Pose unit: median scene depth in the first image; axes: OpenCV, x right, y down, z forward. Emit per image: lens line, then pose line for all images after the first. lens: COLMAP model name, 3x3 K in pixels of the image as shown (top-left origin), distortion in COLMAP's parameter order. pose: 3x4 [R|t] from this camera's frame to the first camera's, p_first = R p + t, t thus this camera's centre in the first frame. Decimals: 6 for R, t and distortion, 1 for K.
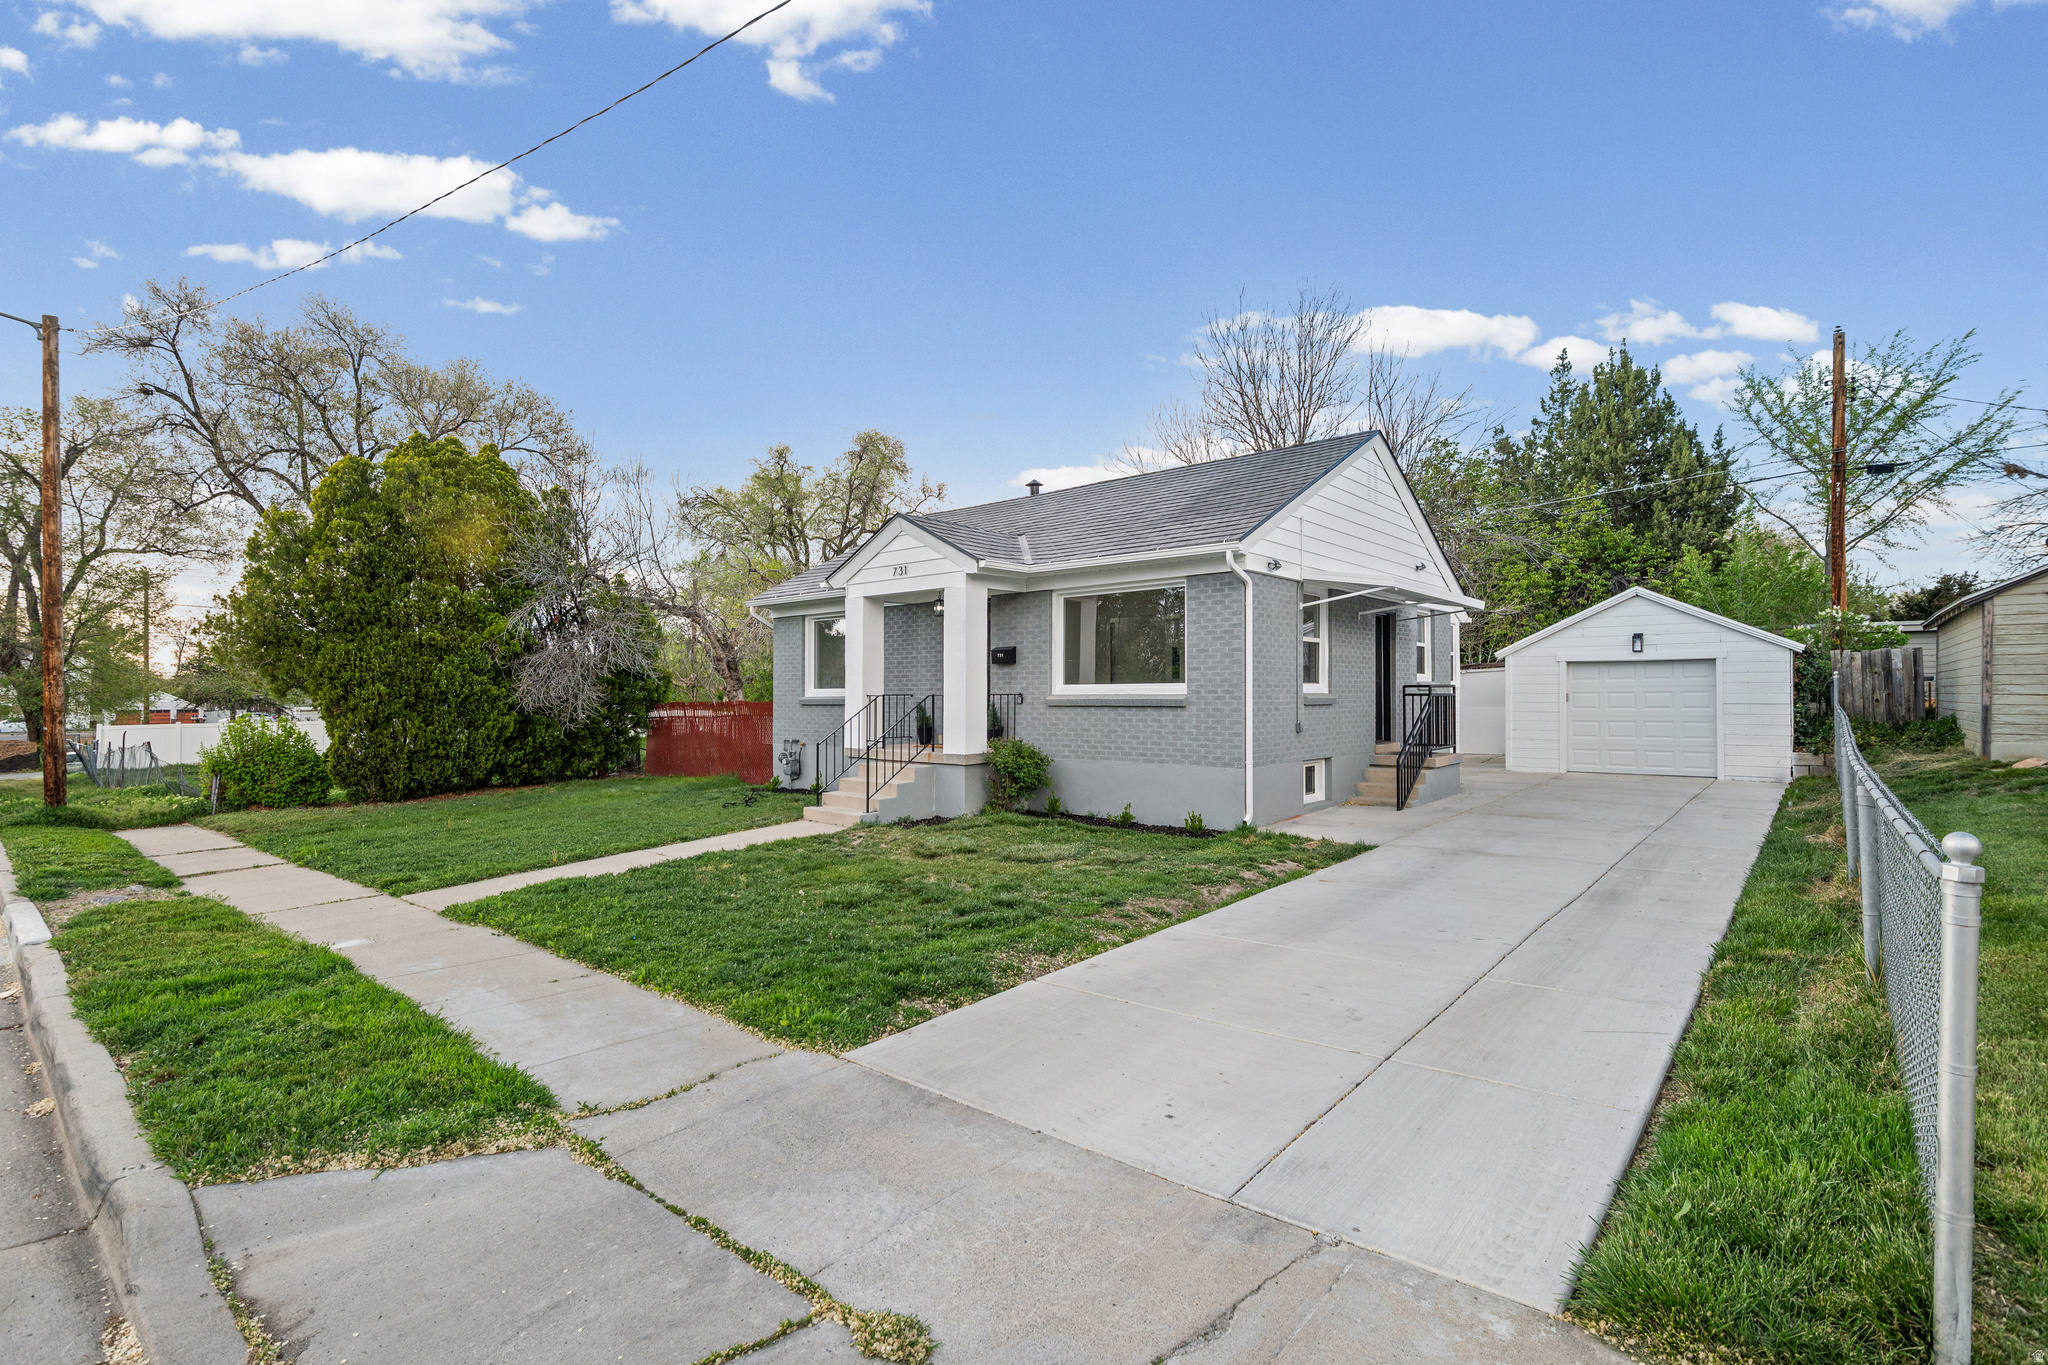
lens RADIAL K [[901.7, 0, 1013.7], [0, 901.7, 704.2], [0, 0, 1]] dist [-0.001237, -0.000375]
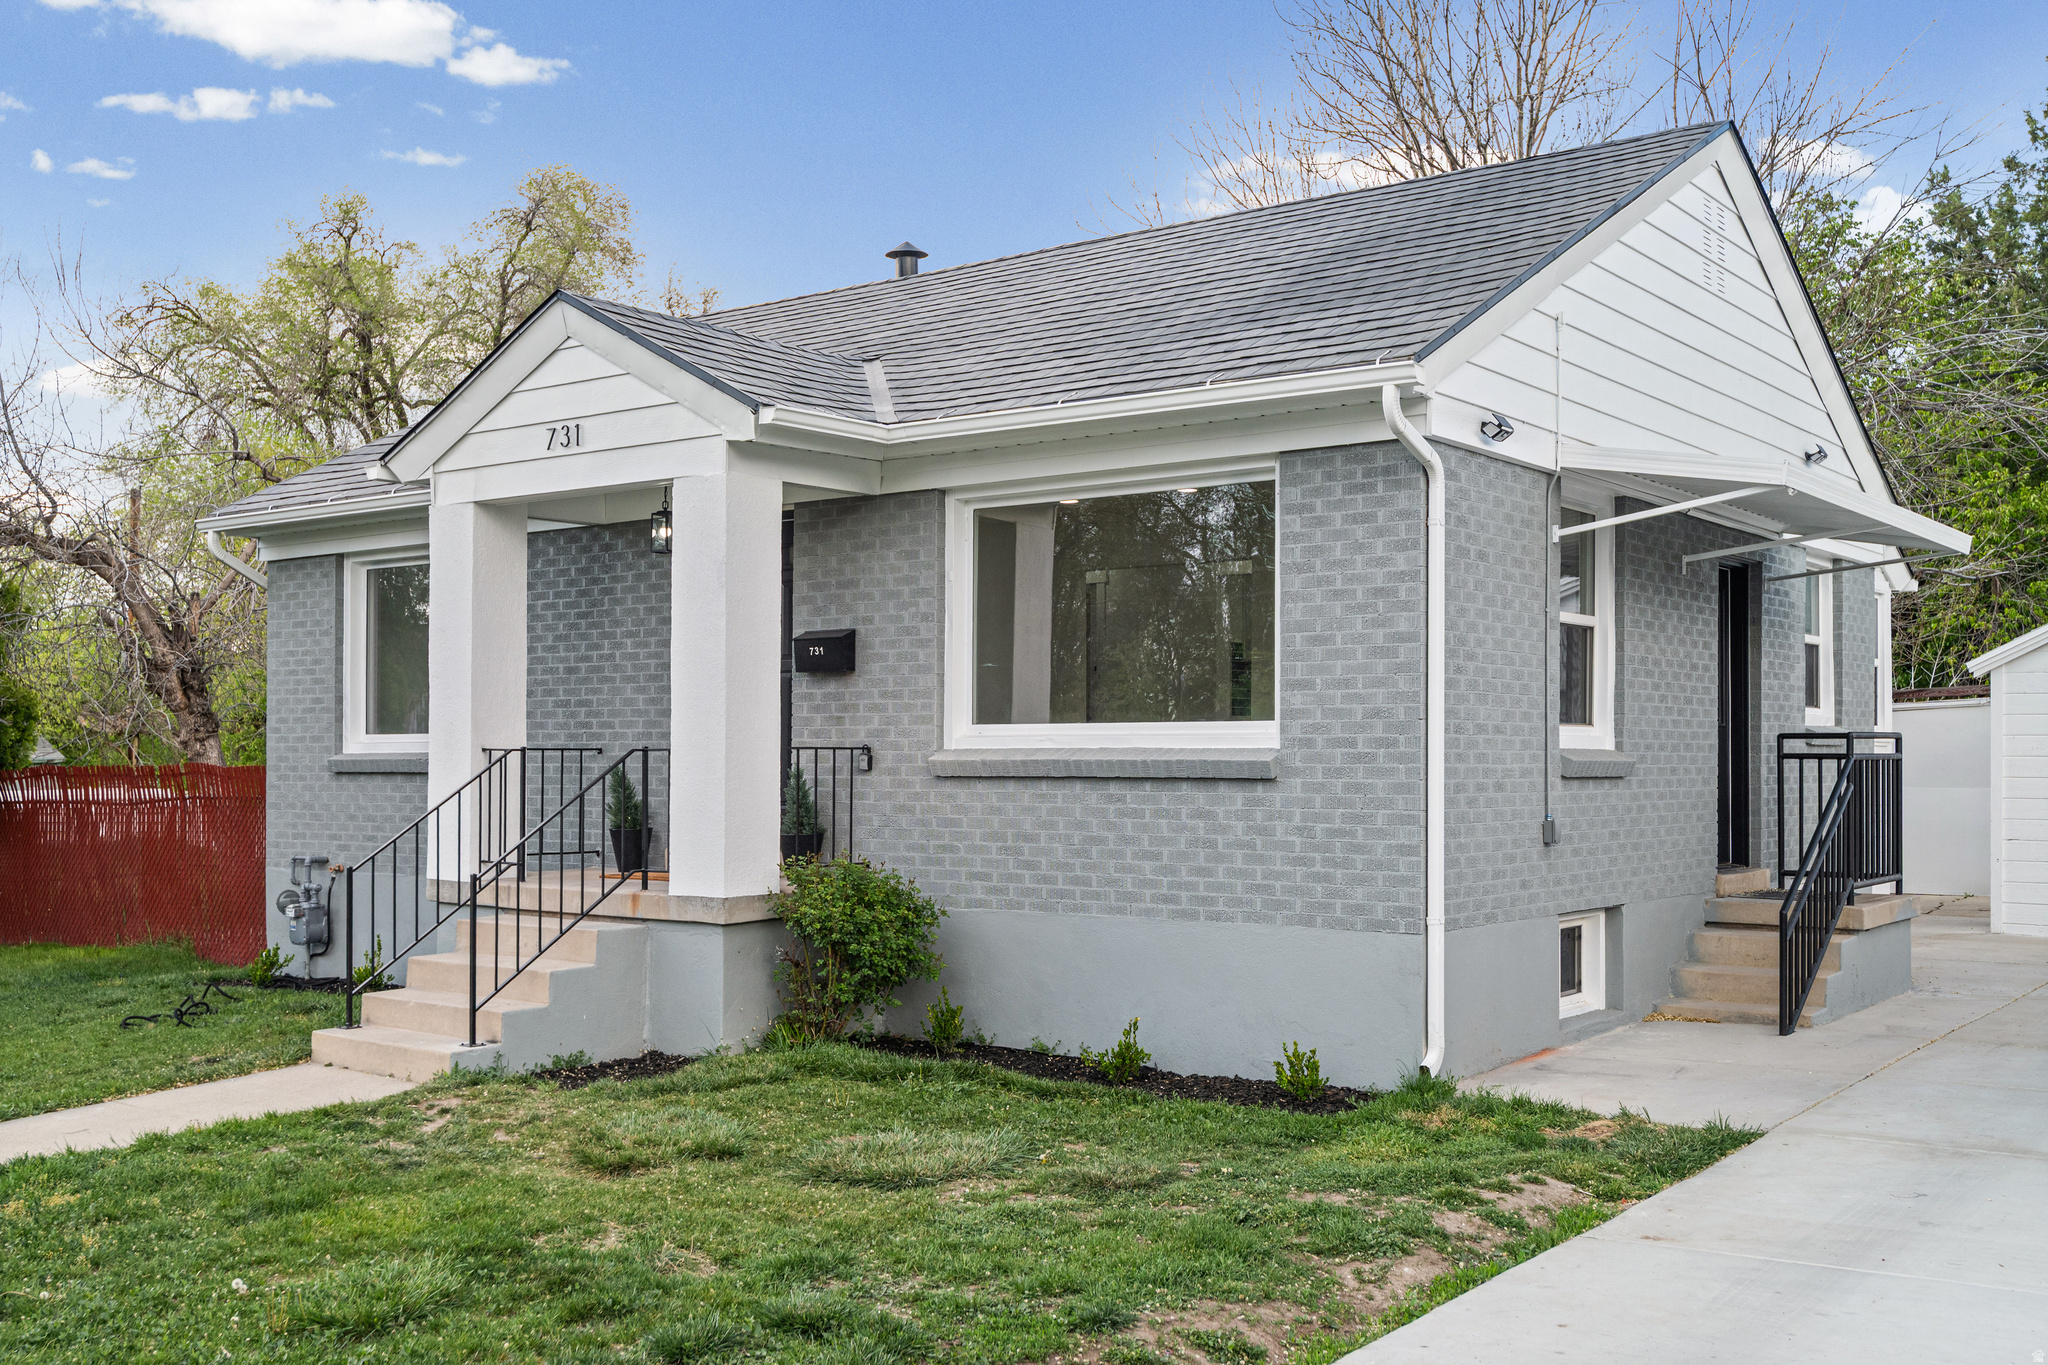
lens RADIAL K [[1932.8, 0, 967.1], [0, 1932.8, 769.2], [0, 0, 1]] dist [-0.002272, -0.005962]
pose [[0.998784, 0.004977, 0.049040, 0.009677], [-0.004684, 0.999971, -0.006076, 0.003356], [-0.049069, 0.005839, 0.998778, 0.125218]]
